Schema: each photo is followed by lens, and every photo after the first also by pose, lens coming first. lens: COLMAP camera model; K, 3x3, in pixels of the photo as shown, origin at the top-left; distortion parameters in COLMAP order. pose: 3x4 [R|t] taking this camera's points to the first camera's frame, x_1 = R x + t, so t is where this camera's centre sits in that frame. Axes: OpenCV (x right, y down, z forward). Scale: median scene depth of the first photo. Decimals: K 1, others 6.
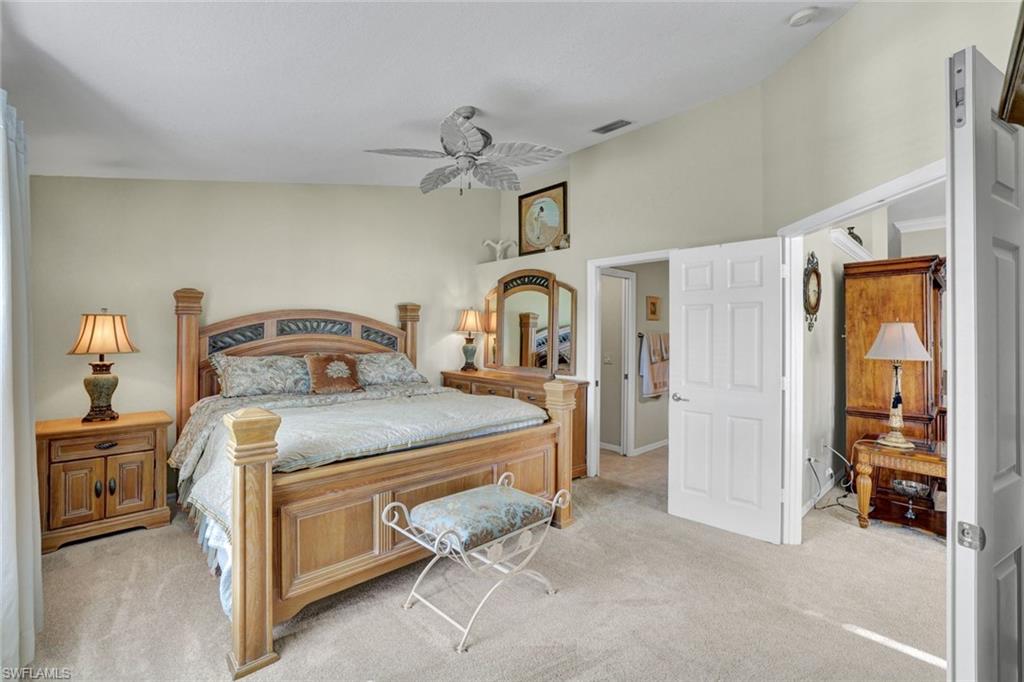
lens RADIAL K [[451.8, 0, 512.0], [0, 451.8, 341.0], [0, 0, 1]] dist [-0.000838, 0.000001]
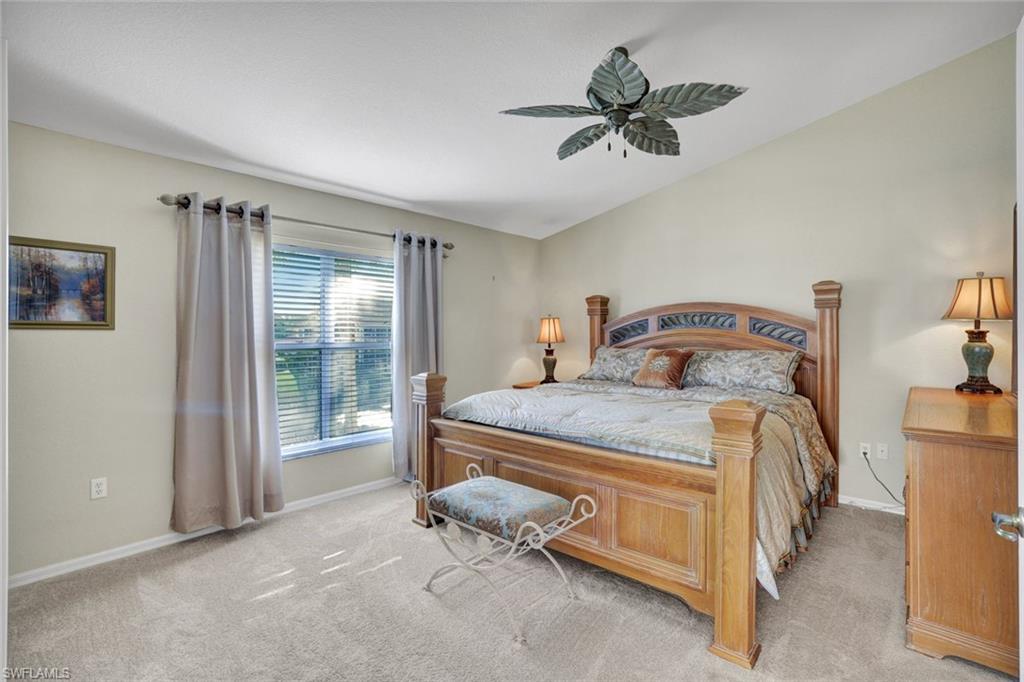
lens RADIAL K [[480.5, 0, 512.0], [0, 480.5, 341.0], [0, 0, 1]] dist [-0.001233, -0.000183]
pose [[0.070538, 0.009427, -0.997465, 0.648207], [-0.006417, 0.999939, 0.008996, 0.005825], [0.997488, 0.005766, 0.070594, 0.623813]]
